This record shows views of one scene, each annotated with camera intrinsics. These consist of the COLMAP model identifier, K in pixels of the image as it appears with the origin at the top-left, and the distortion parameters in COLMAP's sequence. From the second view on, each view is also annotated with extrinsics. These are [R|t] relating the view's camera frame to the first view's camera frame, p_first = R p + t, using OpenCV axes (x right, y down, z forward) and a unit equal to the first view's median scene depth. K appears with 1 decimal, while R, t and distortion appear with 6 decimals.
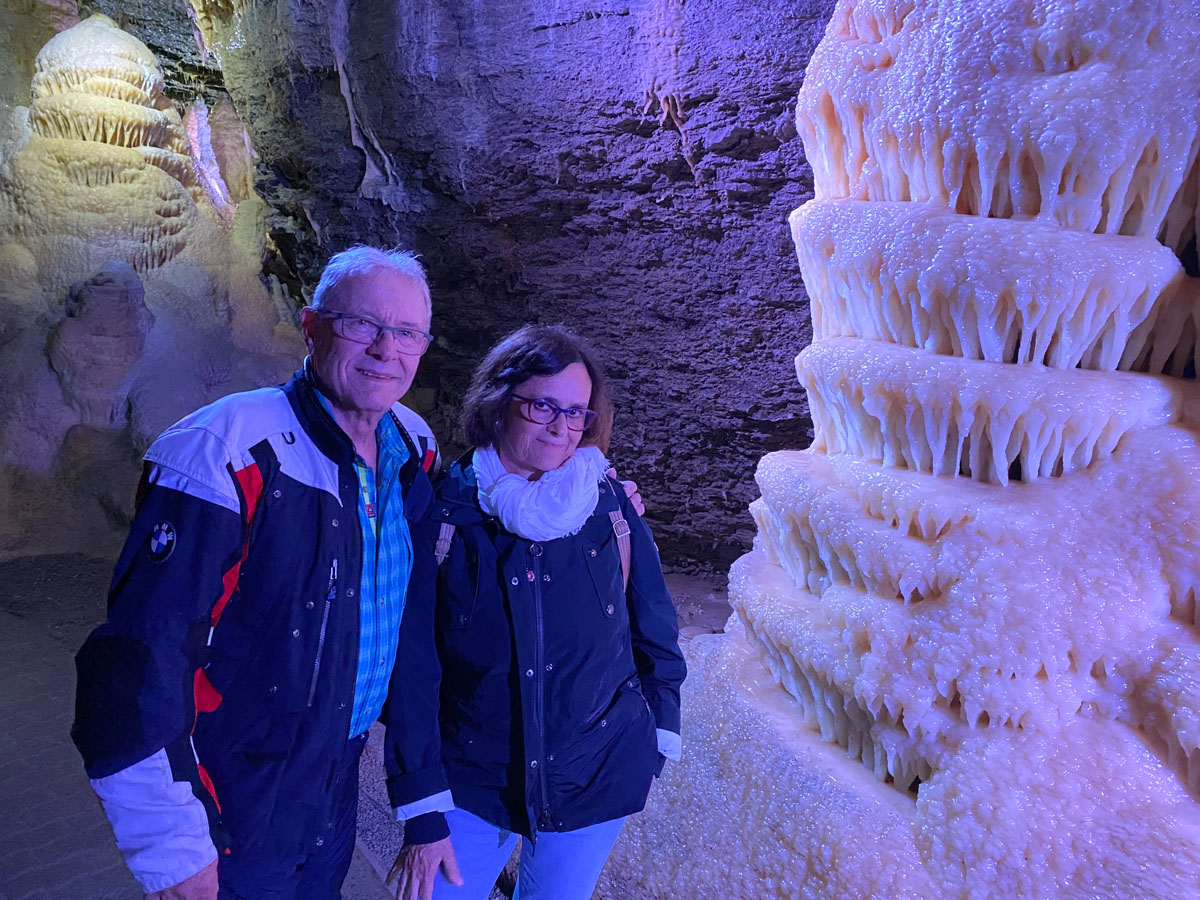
lens RADIAL K [[928.3, 0, 600.0], [0, 928.3, 450.0], [0, 0, 1]] dist [0.051410, -0.006480]
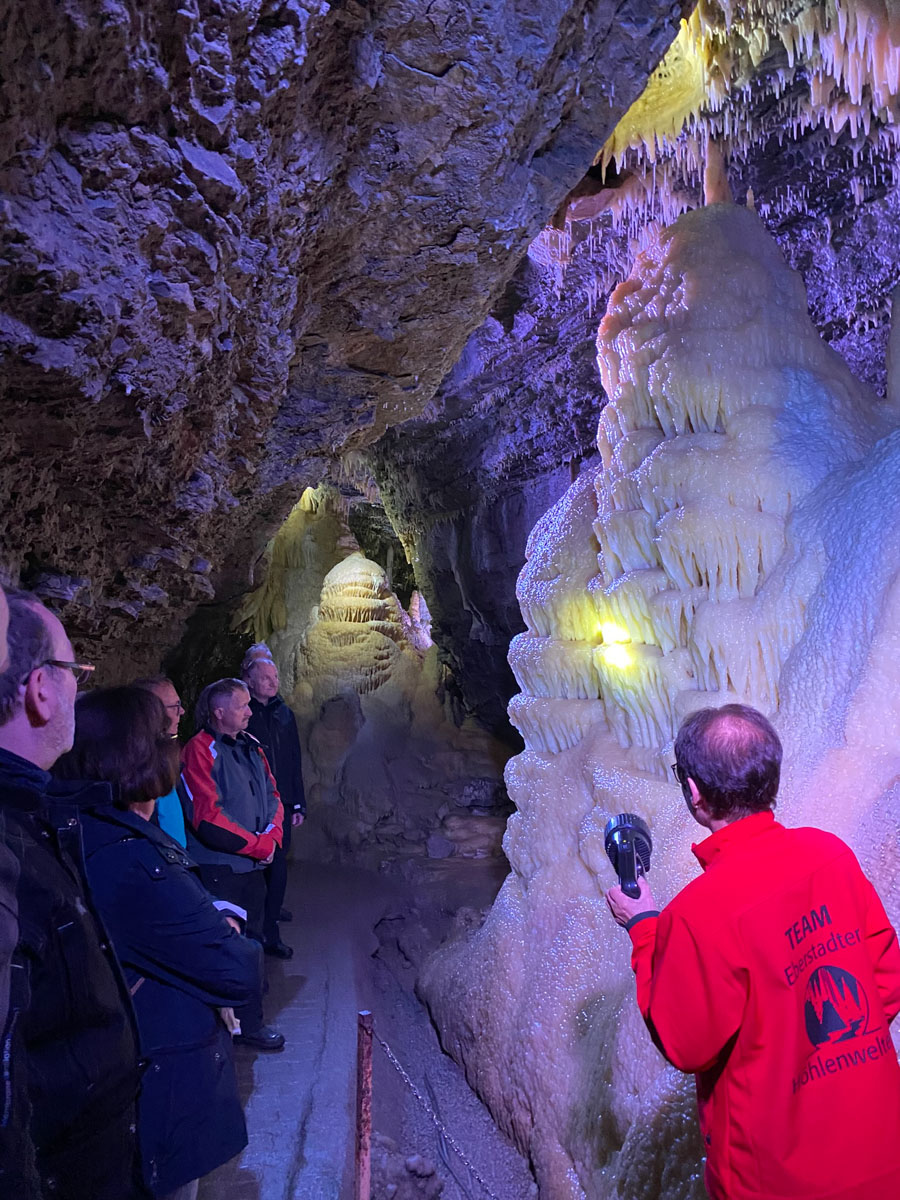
lens RADIAL K [[928.3, 0, 450.0], [0, 928.3, 600.0], [0, 0, 1]] dist [0.051410, -0.006480]
pose [[0.879941, -0.098666, -0.464724, 0.434619], [-0.038556, 0.960139, -0.276852, 0.103872], [0.473515, 0.261532, 0.841061, -0.363083]]
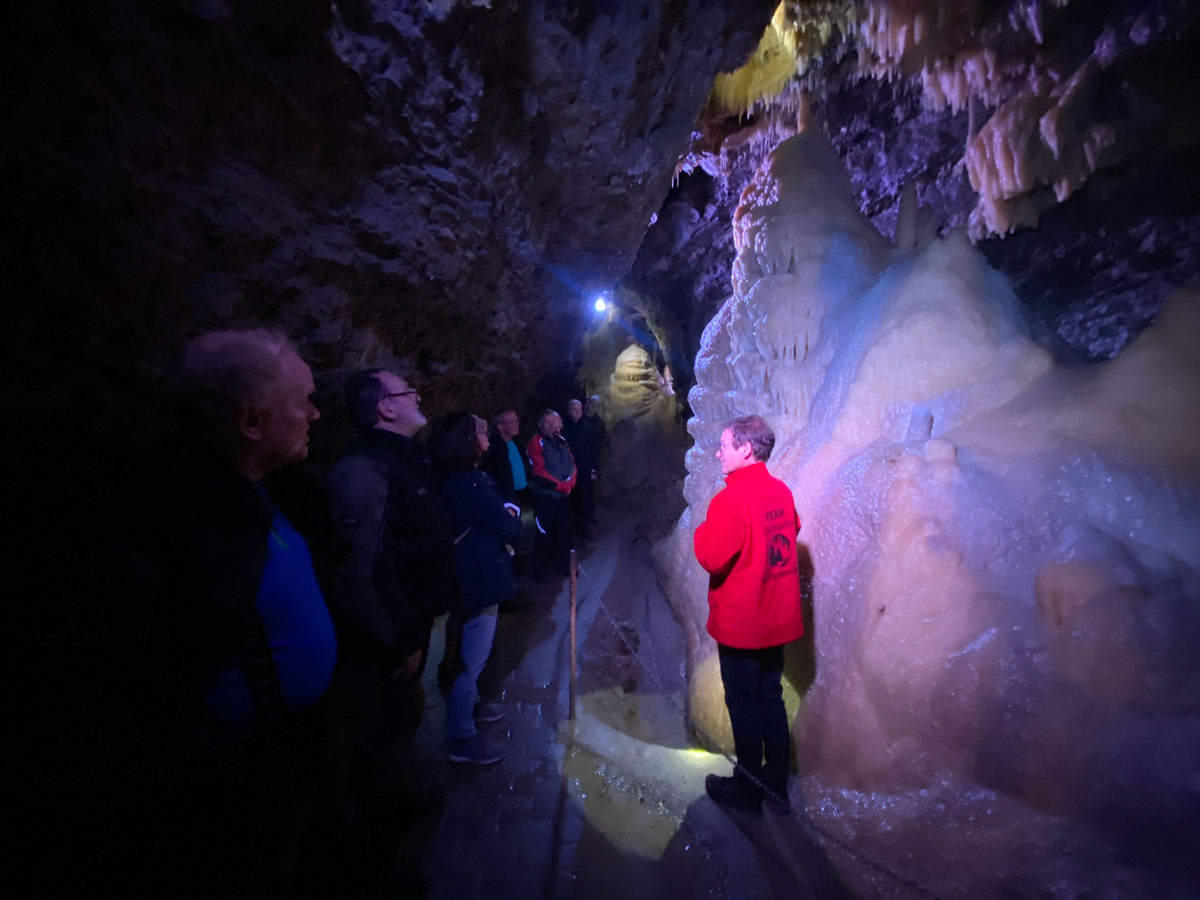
lens RADIAL K [[486.4, 0, 600.3], [0, 486.4, 458.4], [0, 0, 1]] dist [0.002229, -0.000377]
pose [[0.776148, -0.004180, -0.630537, 0.475633], [-0.067732, 0.993640, -0.089960, 0.108193], [0.626902, 0.112529, 0.770929, -0.360905]]
